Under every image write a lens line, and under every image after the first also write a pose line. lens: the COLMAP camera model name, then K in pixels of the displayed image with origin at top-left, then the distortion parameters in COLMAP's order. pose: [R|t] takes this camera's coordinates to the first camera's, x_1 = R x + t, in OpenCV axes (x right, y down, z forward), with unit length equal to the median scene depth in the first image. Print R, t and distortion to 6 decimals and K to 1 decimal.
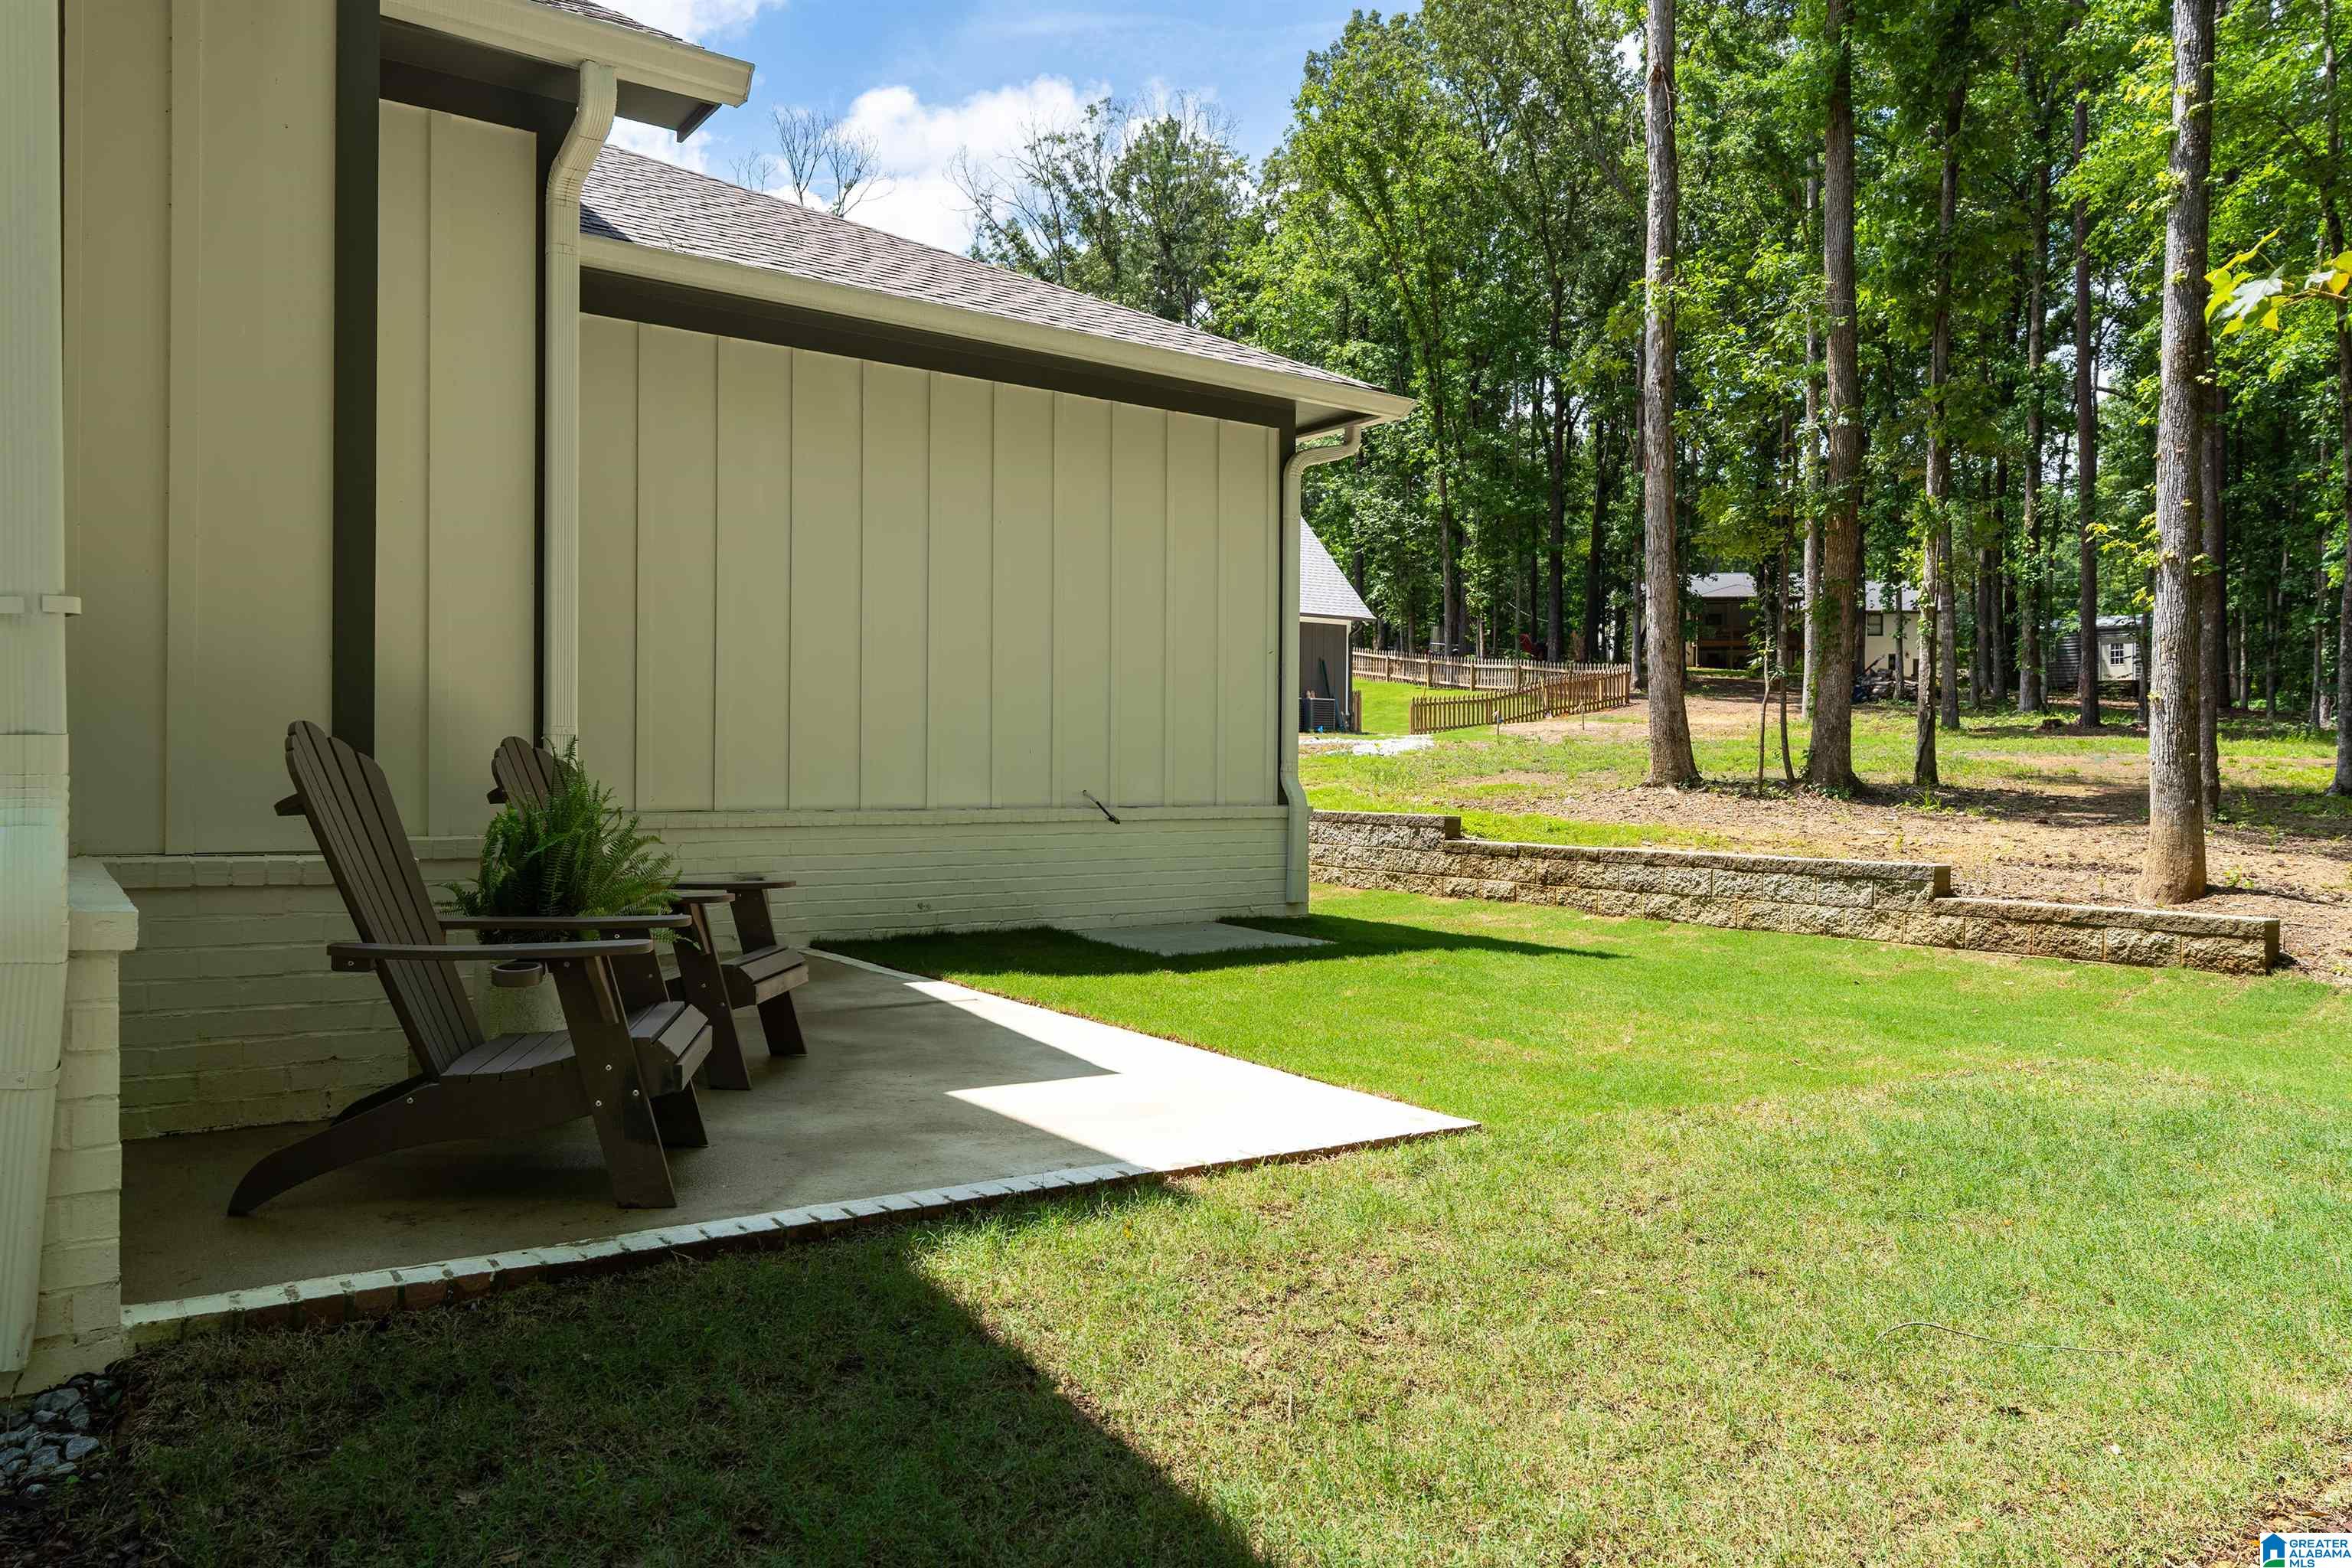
lens RADIAL K [[1642.9, 0, 1176.0], [0, 1642.9, 784.0], [0, 0, 1]] dist [0.003135, 0.000860]
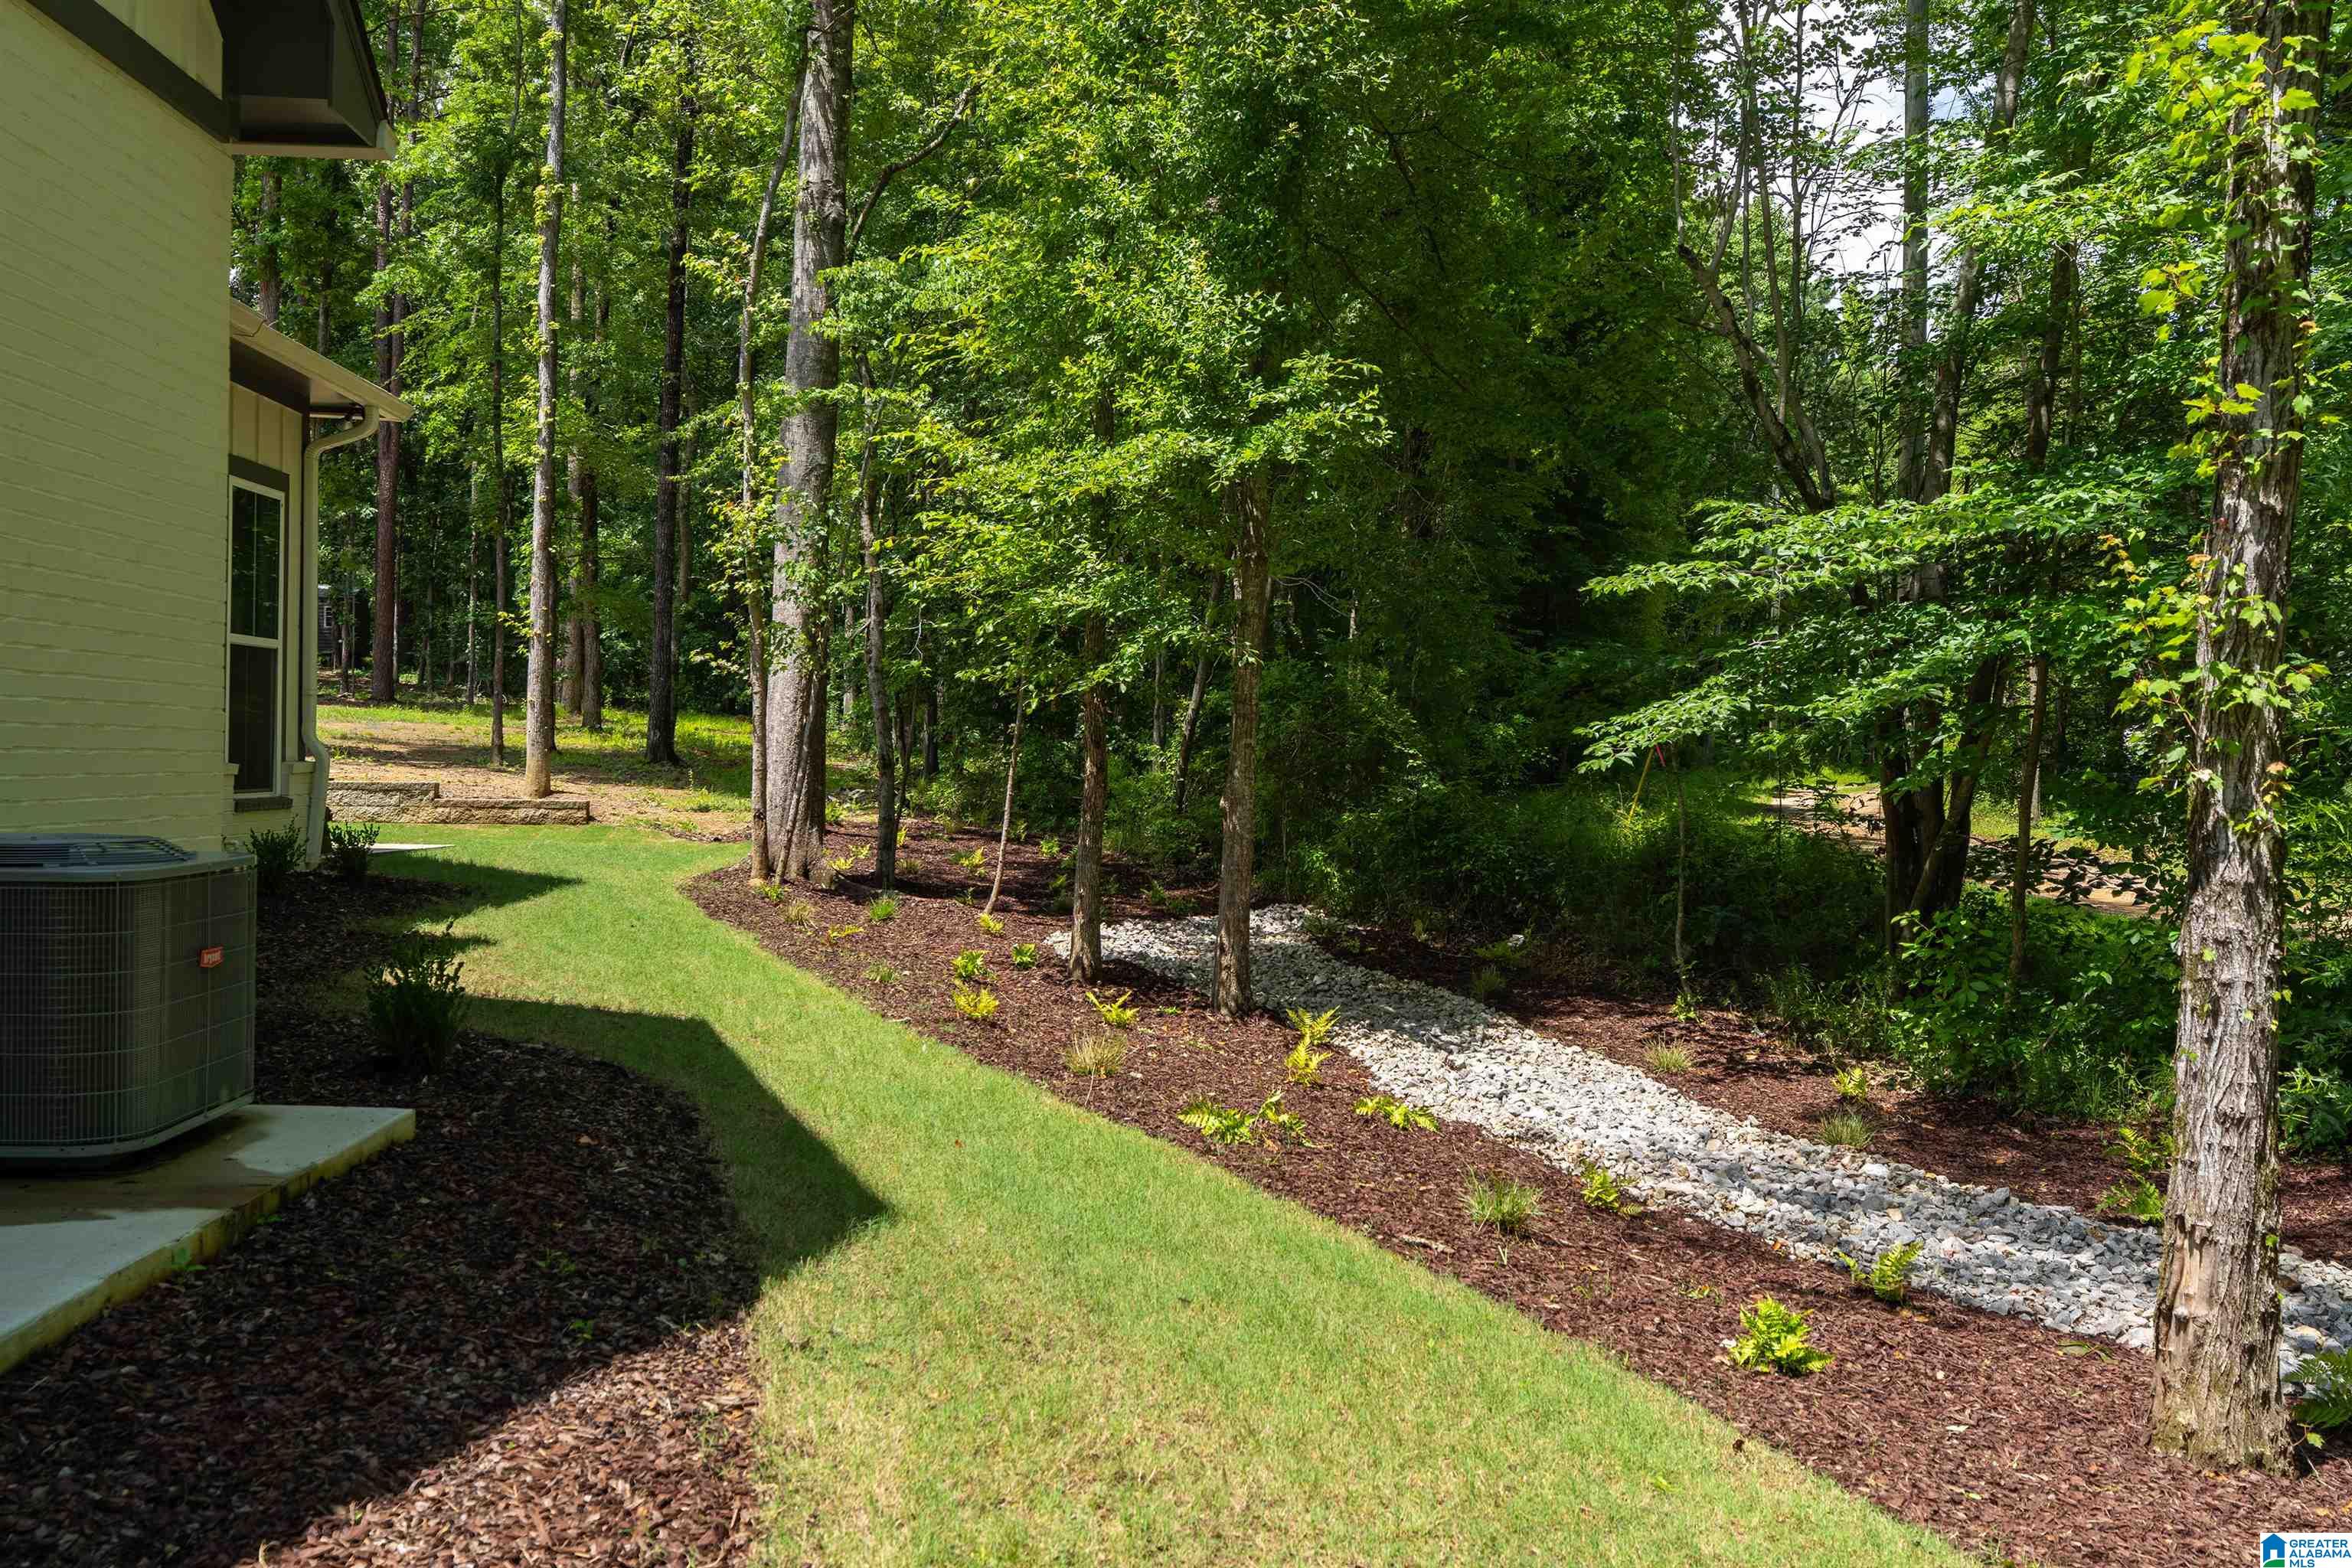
lens RADIAL K [[1968.9, 0, 1176.0], [0, 1968.9, 784.0], [0, 0, 1]] dist [-0.003967, -0.001308]
pose [[0.572226, -0.004838, 0.820082, -0.978215], [-0.010530, 0.999857, 0.013247, 0.011327], [-0.820029, -0.016216, 0.572093, -1.091925]]
